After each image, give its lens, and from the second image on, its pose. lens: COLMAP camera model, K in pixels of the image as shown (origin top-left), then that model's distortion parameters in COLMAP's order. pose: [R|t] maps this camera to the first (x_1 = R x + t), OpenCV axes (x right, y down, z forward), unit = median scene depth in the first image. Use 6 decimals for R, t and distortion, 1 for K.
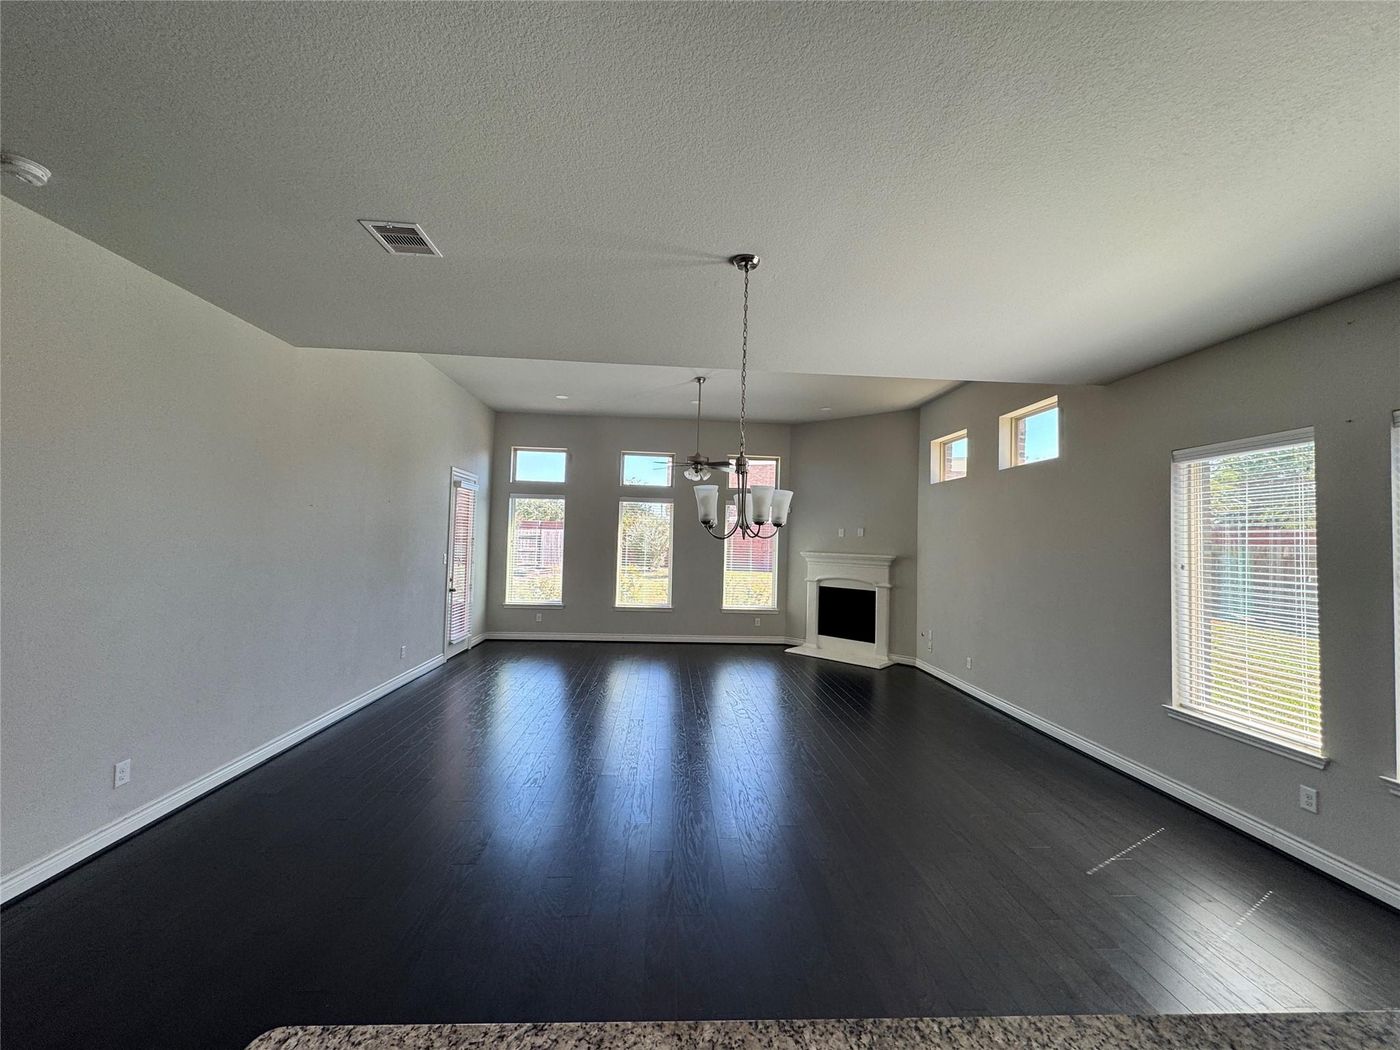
lens RADIAL K [[555.0, 0, 705.3], [0, 555.0, 520.4], [0, 0, 1]] dist [-0.000562, -0.000586]
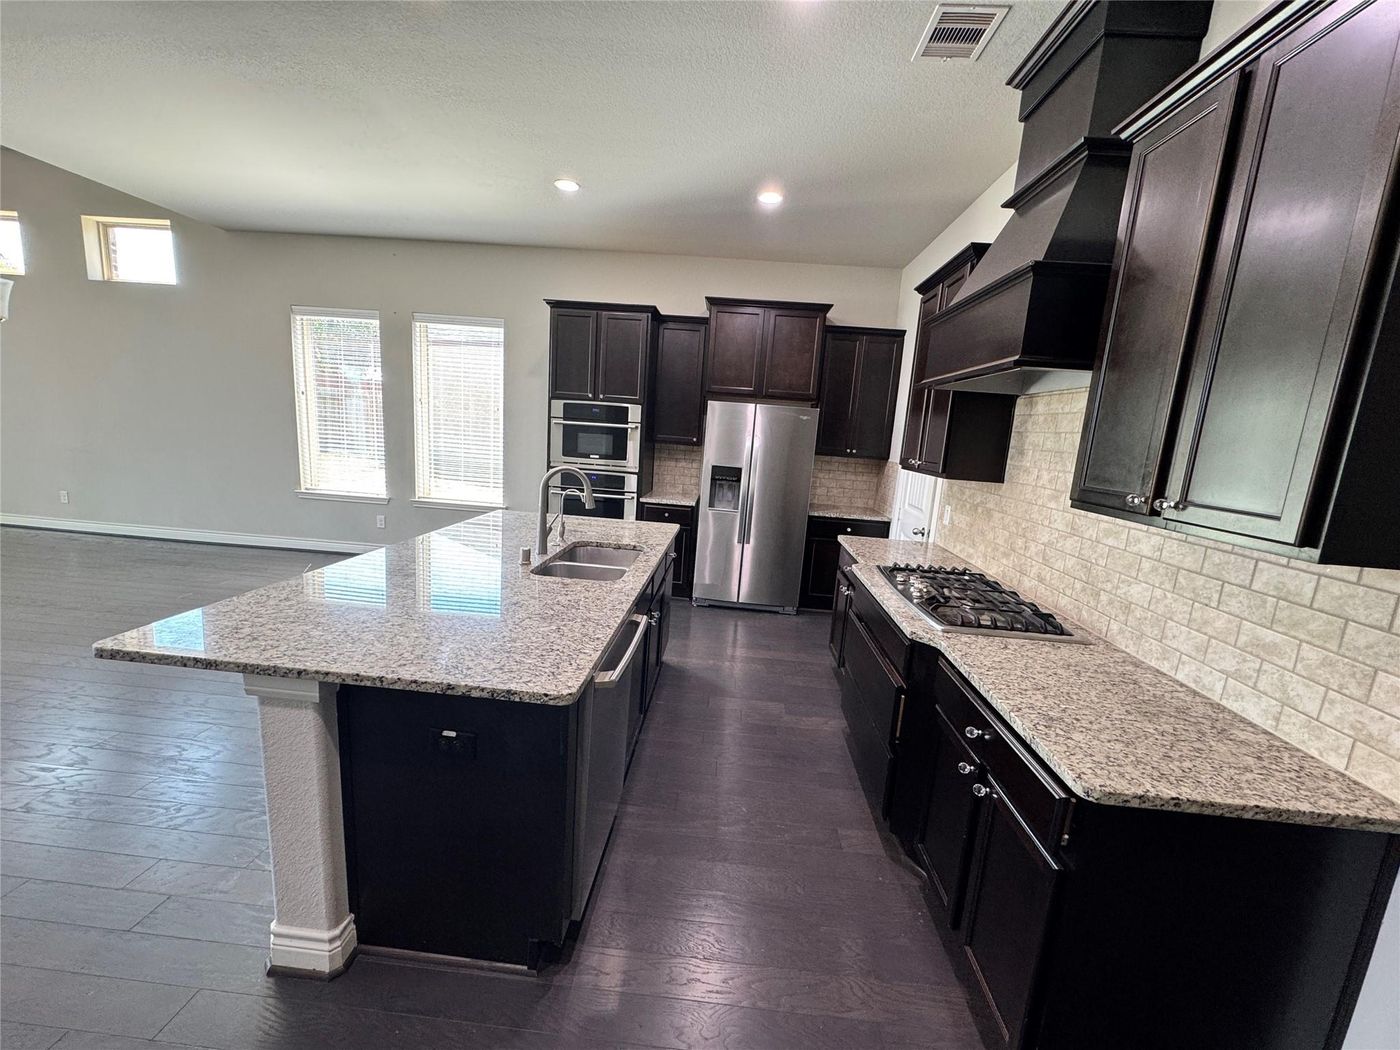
lens RADIAL K [[555.0, 0, 696.5], [0, 555.0, 523.8], [0, 0, 1]] dist [-0.000562, -0.000586]
pose [[0.130759, -0.188974, 0.973237, -0.214678], [-0.101361, 0.973973, 0.202736, 0.009520], [-0.986219, -0.125157, 0.108201, -0.089964]]
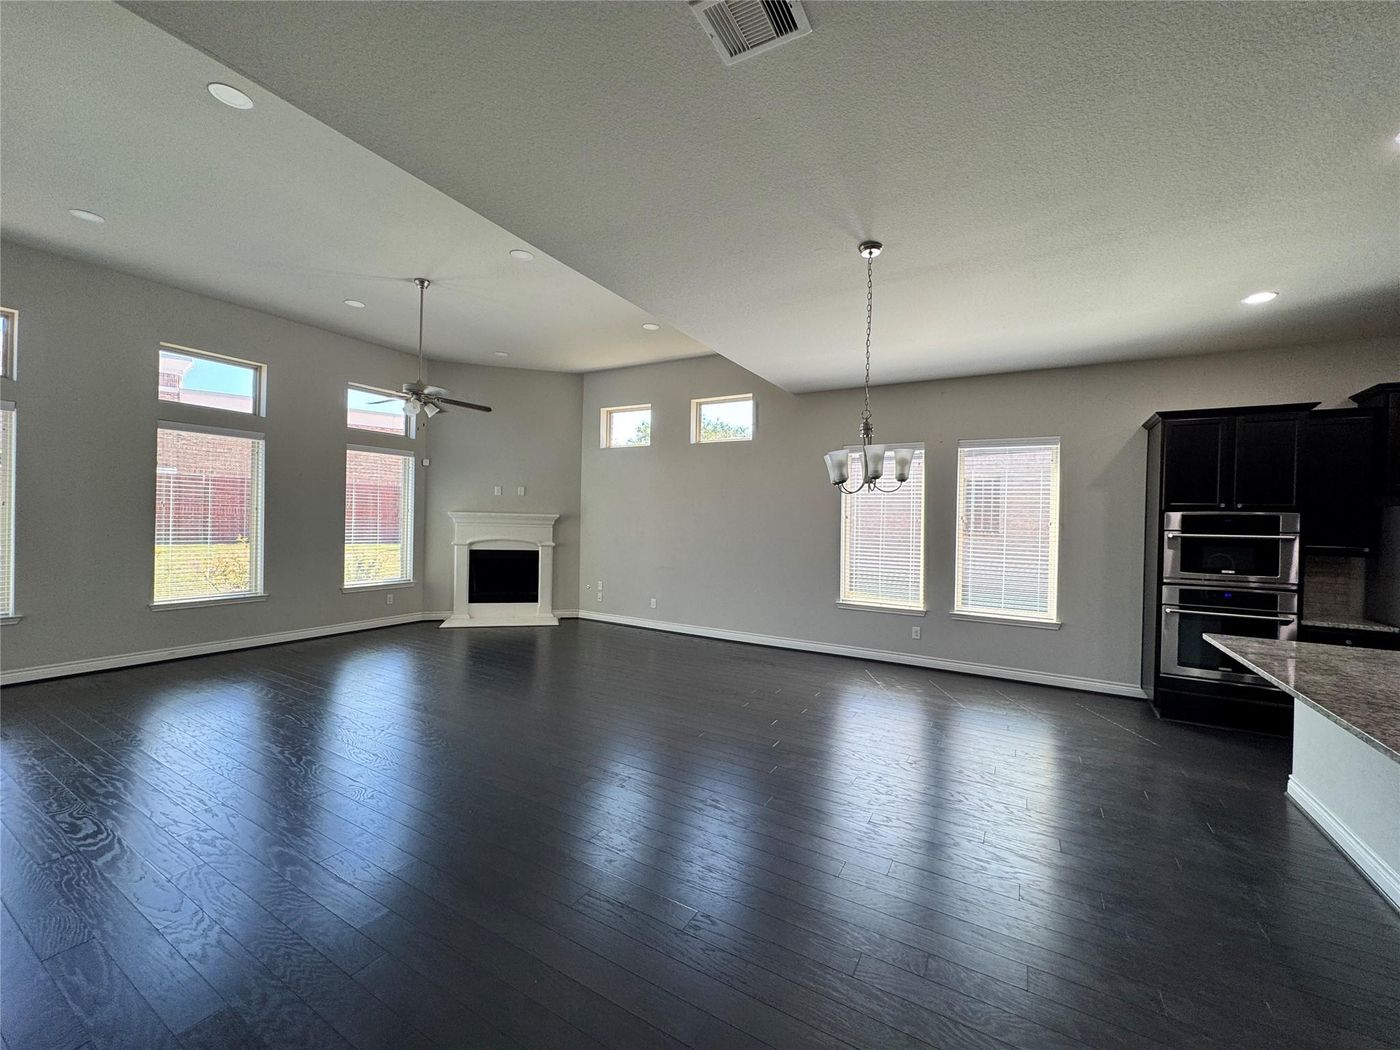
lens RADIAL K [[555.0, 0, 701.0], [0, 555.0, 522.2], [0, 0, 1]] dist [-0.000562, -0.000586]
pose [[0.560716, -0.020707, 0.827749, -0.352211], [-0.037569, 0.998021, 0.050416, 0.015727], [-0.827155, -0.059367, 0.558829, 0.205502]]
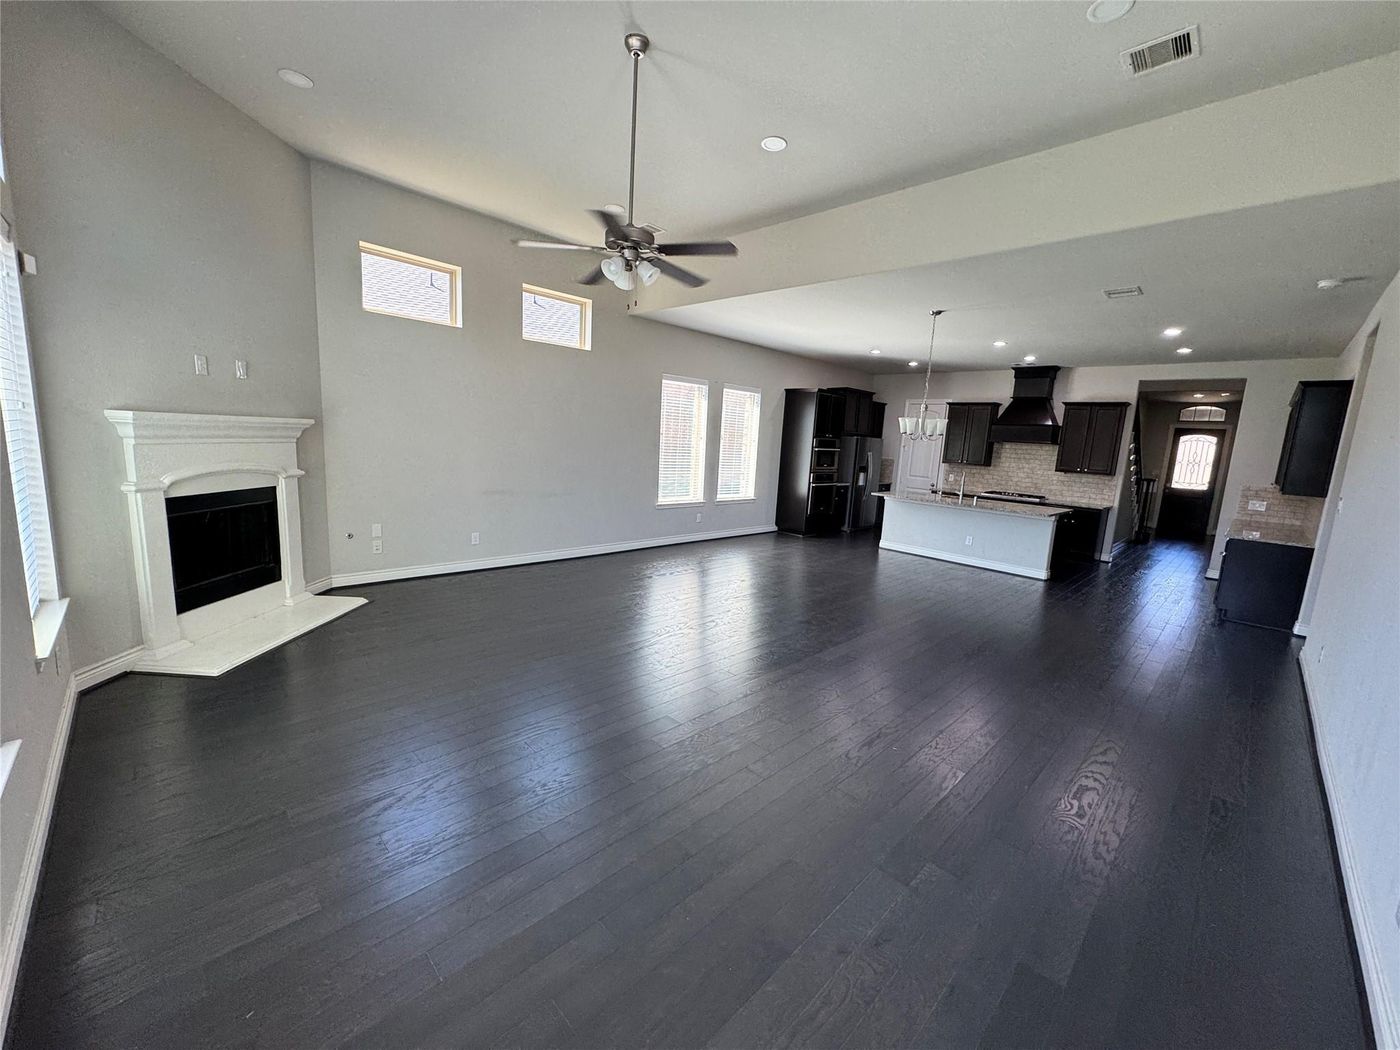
lens RADIAL K [[555.0, 0, 698.6], [0, 555.0, 520.9], [0, 0, 1]] dist [-0.000562, -0.000586]
pose [[-0.648127, -0.177776, 0.740491, -0.358157], [-0.102527, 0.983887, 0.146472, 0.040421], [-0.754599, 0.019013, -0.655911, 1.044570]]
